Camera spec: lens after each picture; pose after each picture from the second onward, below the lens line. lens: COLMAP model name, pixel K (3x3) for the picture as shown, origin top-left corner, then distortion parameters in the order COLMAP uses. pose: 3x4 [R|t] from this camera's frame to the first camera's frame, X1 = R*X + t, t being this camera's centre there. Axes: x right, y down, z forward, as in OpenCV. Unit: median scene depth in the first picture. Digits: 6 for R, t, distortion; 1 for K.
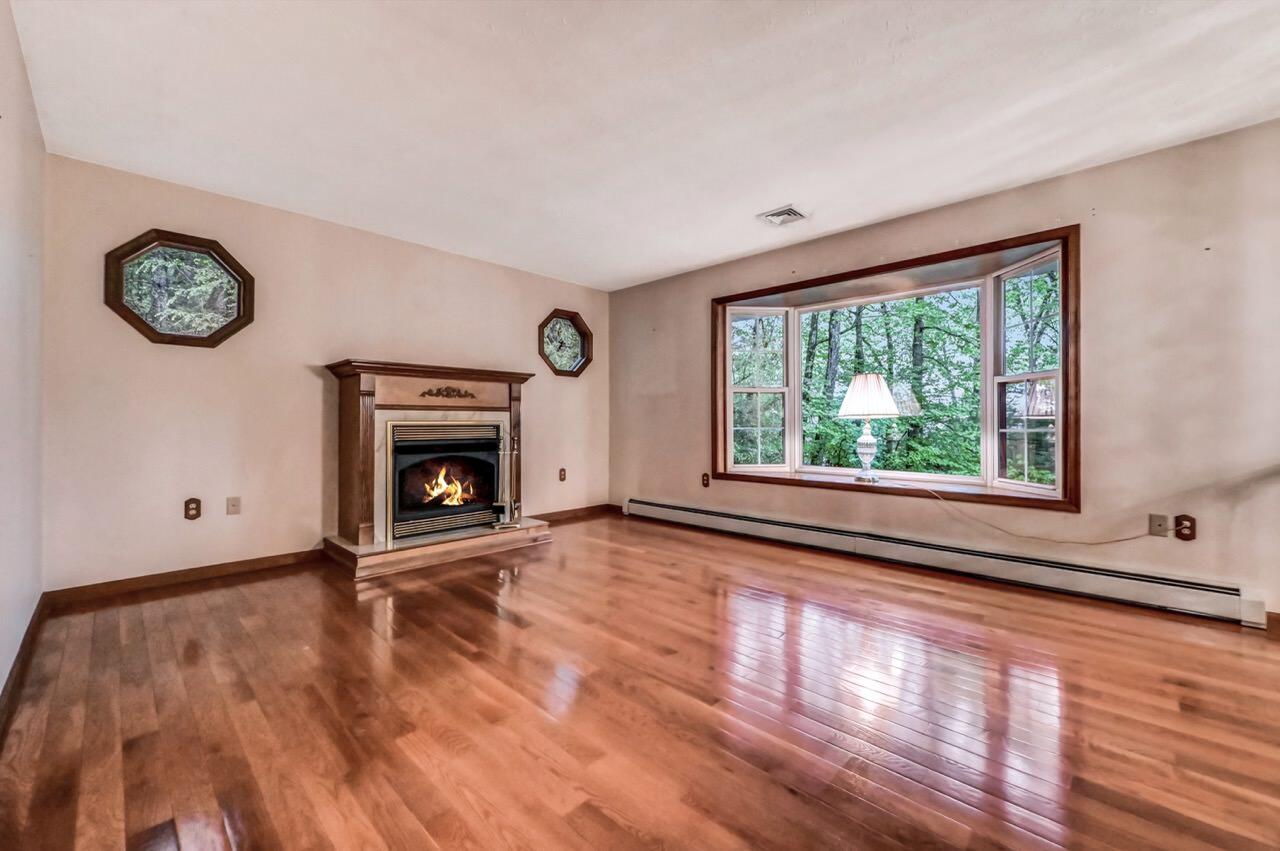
lens RADIAL K [[507.2, 0, 646.0], [0, 507.2, 423.7], [0, 0, 1]] dist [-0.001143, -0.000111]
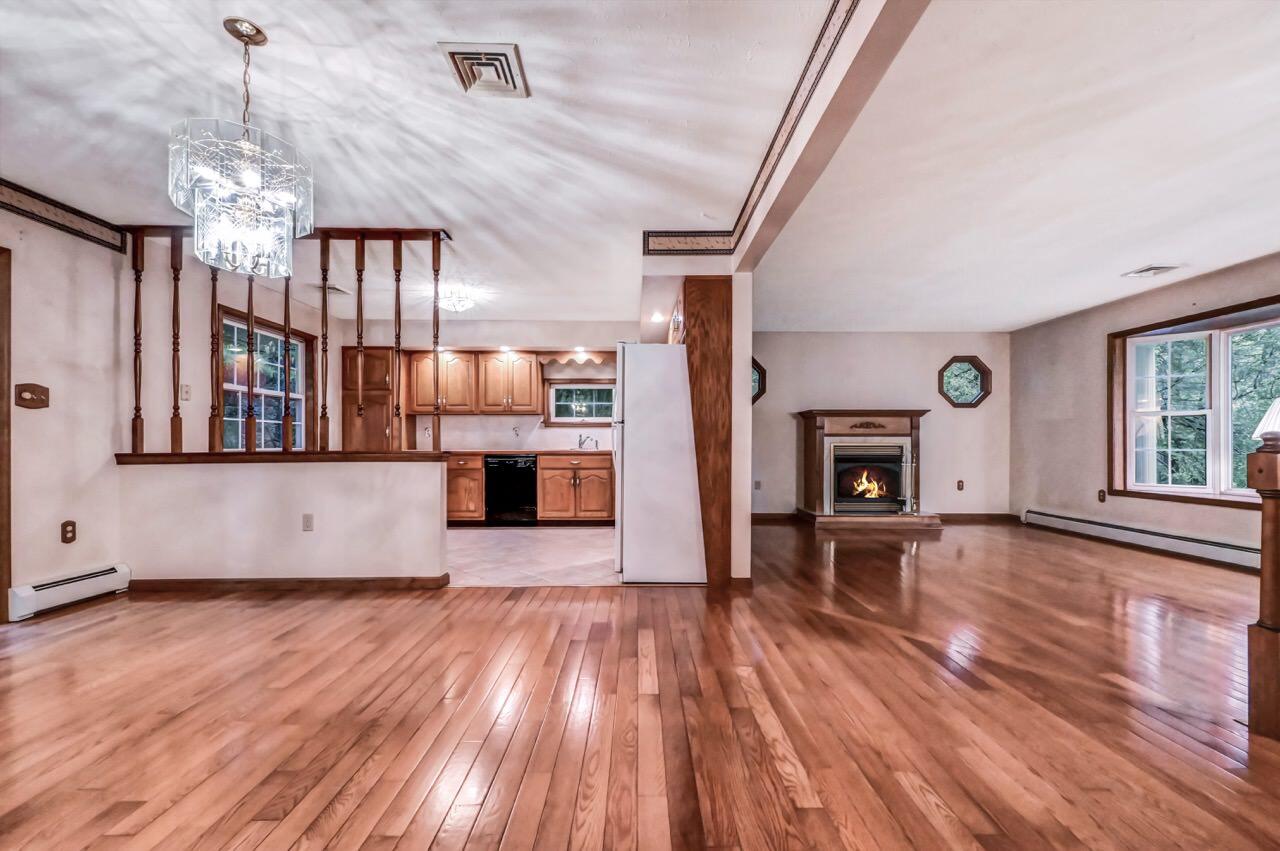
lens RADIAL K [[506.8, 0, 637.5], [0, 506.8, 444.6], [0, 0, 1]] dist [-0.000929, -0.000095]
pose [[0.685898, 0.001988, -0.727695, 0.260975], [-0.002763, 0.999996, 0.000128, 0.000503], [0.727693, 0.001922, 0.685901, -0.587783]]
